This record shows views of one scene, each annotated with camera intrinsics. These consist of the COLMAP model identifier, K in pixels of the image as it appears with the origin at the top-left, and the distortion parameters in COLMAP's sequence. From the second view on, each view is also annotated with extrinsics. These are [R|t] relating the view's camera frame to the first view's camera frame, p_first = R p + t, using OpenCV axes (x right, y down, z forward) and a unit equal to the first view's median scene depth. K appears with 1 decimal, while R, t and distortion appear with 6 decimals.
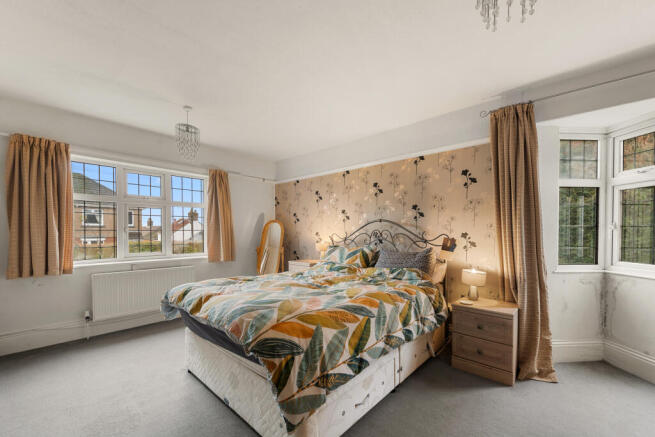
lens RADIAL K [[266.4, 0, 326.3], [0, 266.4, 231.0], [0, 0, 1]] dist [0.009182, -0.000088]
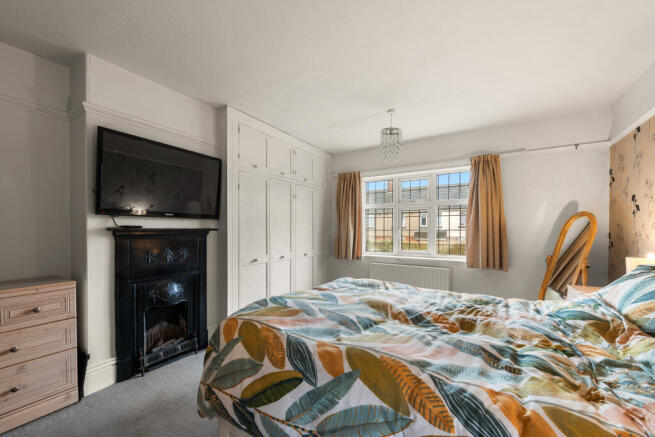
lens RADIAL K [[266.4, 0, 326.3], [0, 266.4, 231.0], [0, 0, 1]] dist [0.009182, -0.000088]
pose [[0.178062, -0.000207, -0.984019, 0.378163], [-0.000497, 1.000000, -0.000301, 0.001694], [0.984019, 0.000543, 0.178062, 0.480665]]
